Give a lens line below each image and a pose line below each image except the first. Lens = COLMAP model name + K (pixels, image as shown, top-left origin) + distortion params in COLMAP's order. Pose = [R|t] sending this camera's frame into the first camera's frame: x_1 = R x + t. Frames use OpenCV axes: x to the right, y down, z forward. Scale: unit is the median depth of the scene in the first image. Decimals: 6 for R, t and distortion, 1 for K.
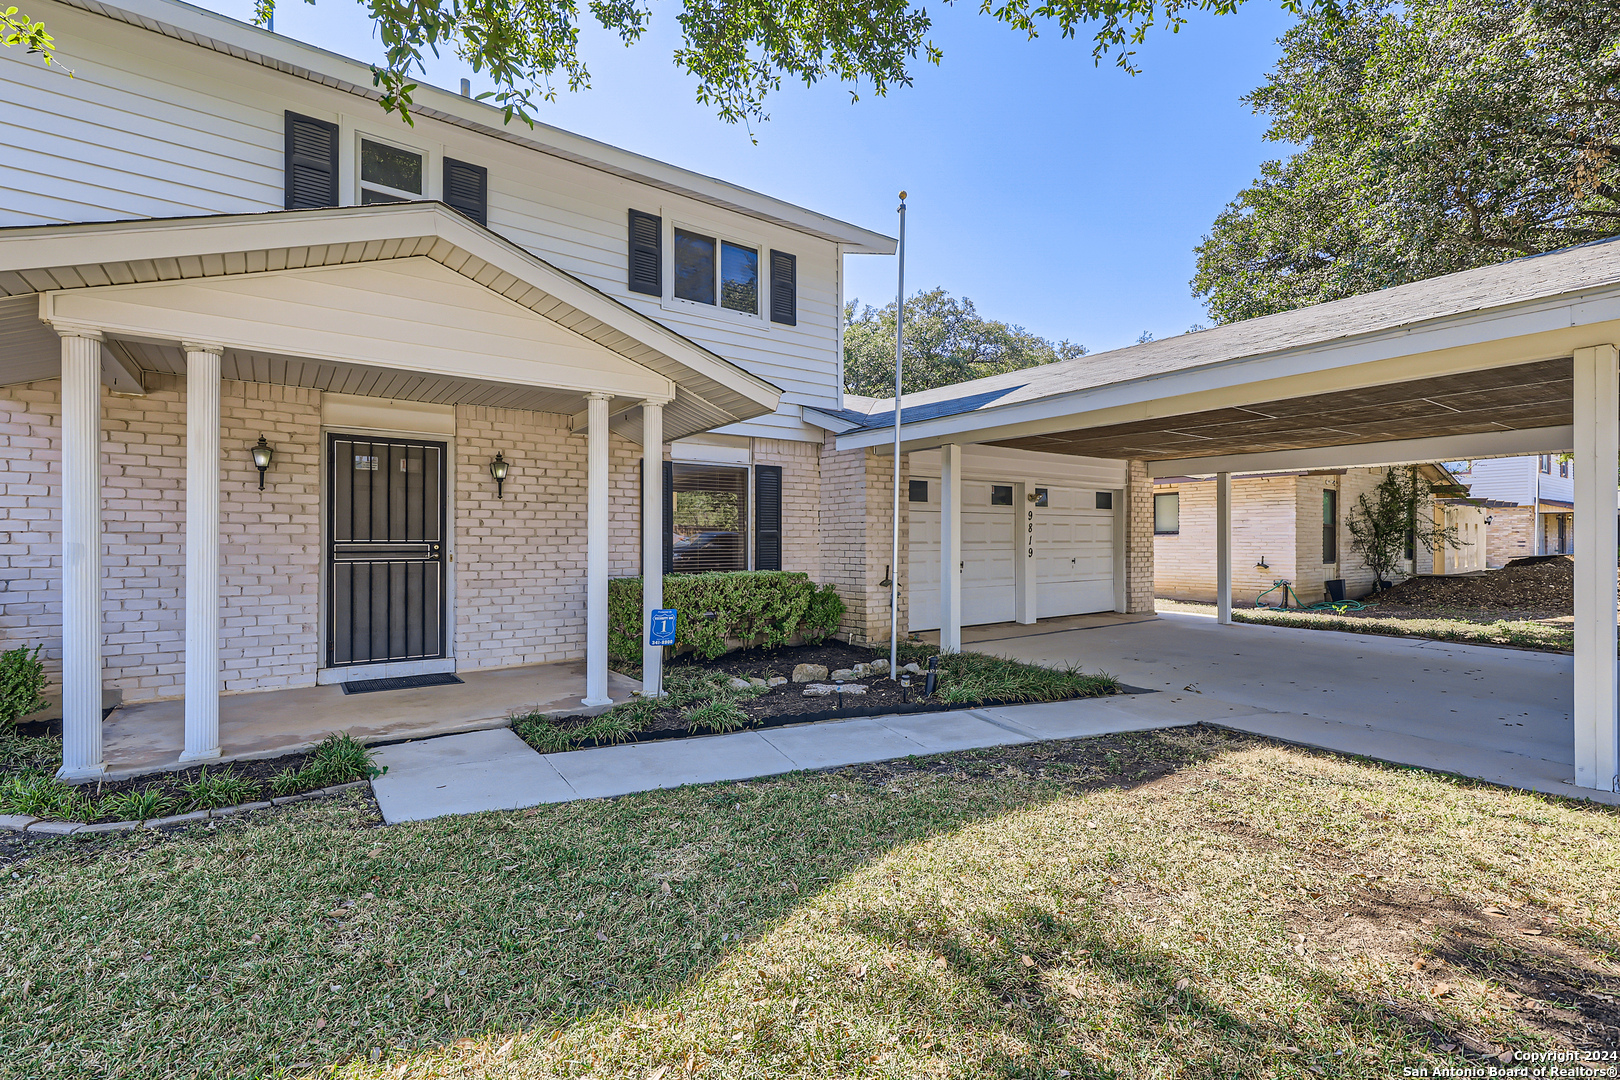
lens RADIAL K [[741.4, 0, 815.7], [0, 741.4, 540.5], [0, 0, 1]] dist [0.000822, 0.001057]
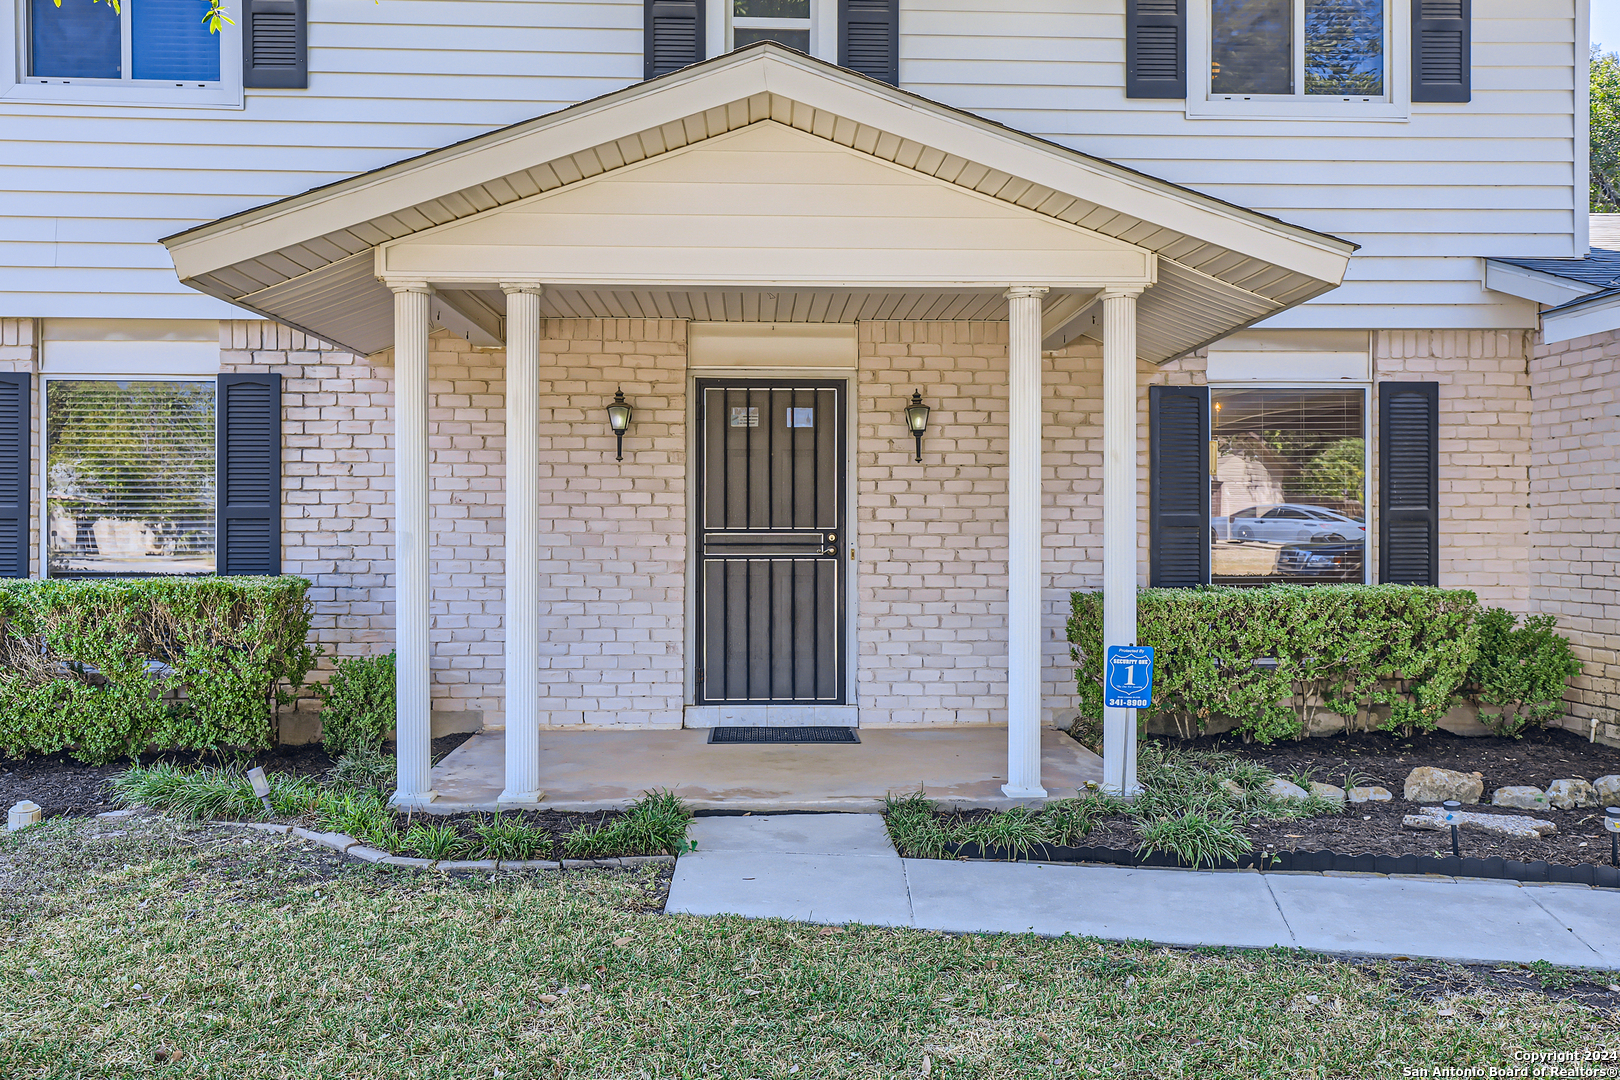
lens RADIAL K [[1348.8, 0, 816.9], [0, 1348.8, 523.8], [0, 0, 1]] dist [-0.005820, 0.008102]
pose [[0.826923, -0.002068, -0.562311, 0.179350], [0.001571, 0.999998, -0.001367, -0.002088], [0.562313, 0.000247, 0.826925, -0.014690]]
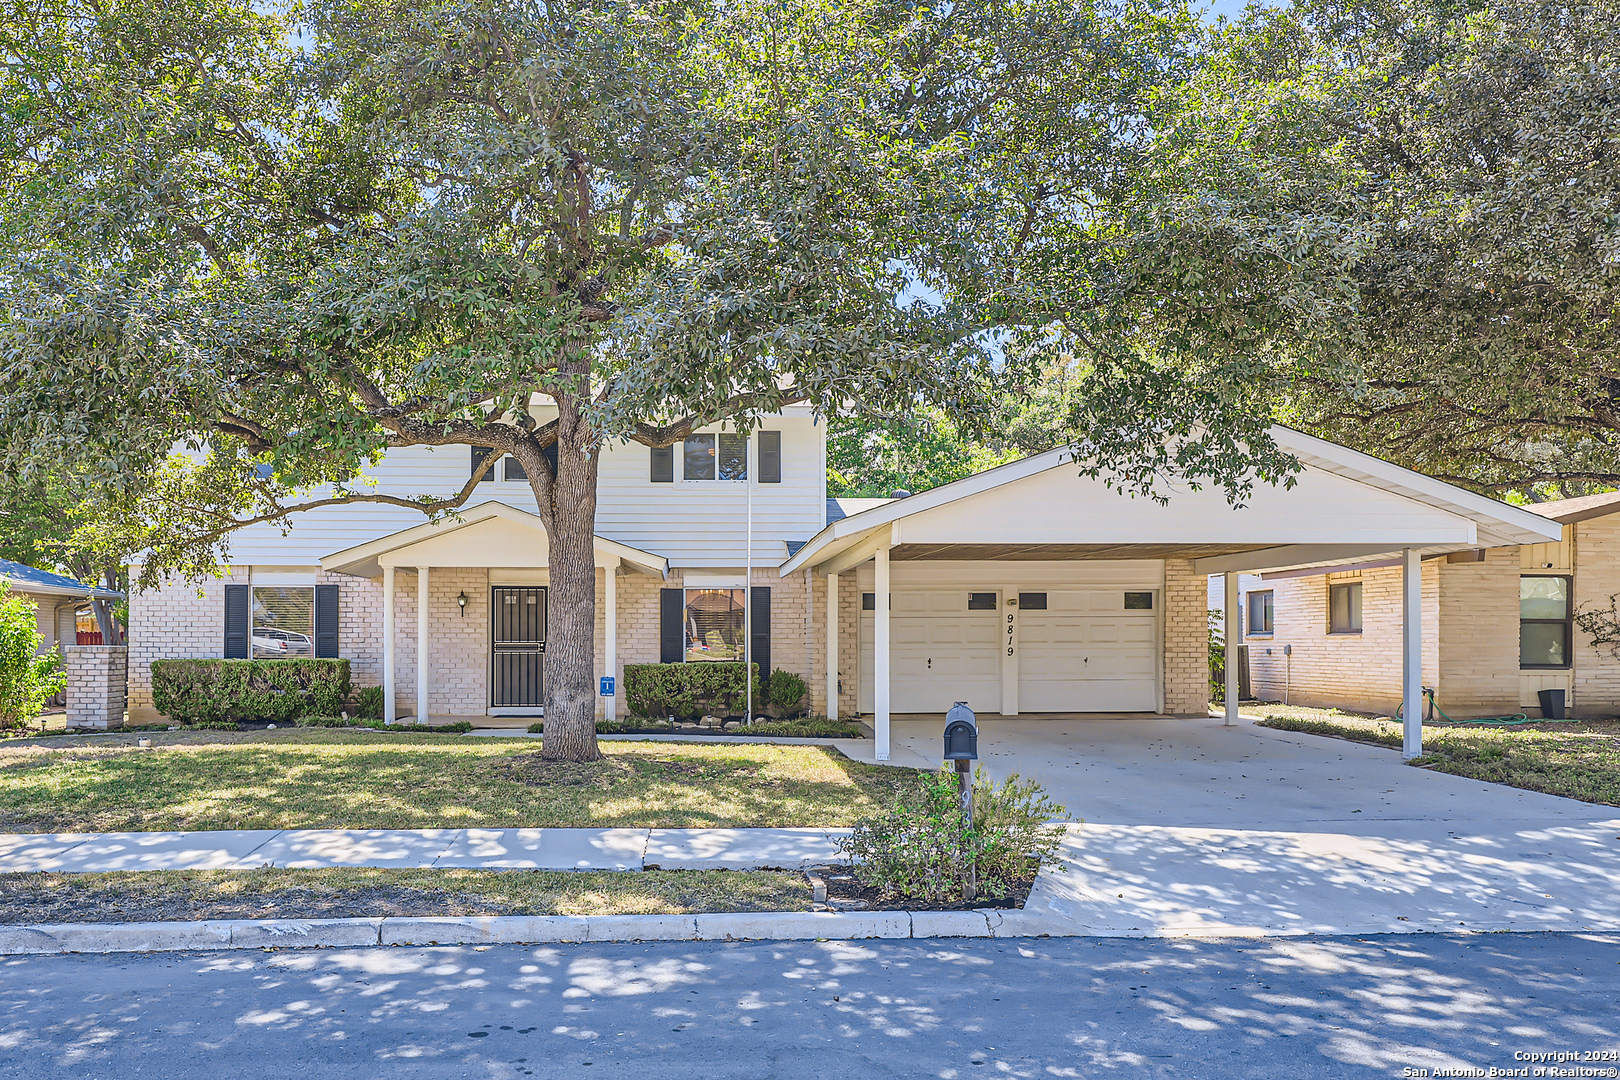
lens RADIAL K [[1586.6, 0, 802.1], [0, 1586.6, 632.2], [0, 0, 1]] dist [-0.001668, 0.000000]
pose [[0.823843, -0.003103, -0.566809, 2.431541], [0.001071, 0.999992, -0.003919, -0.006914], [0.566816, 0.002621, 0.823840, -2.012258]]
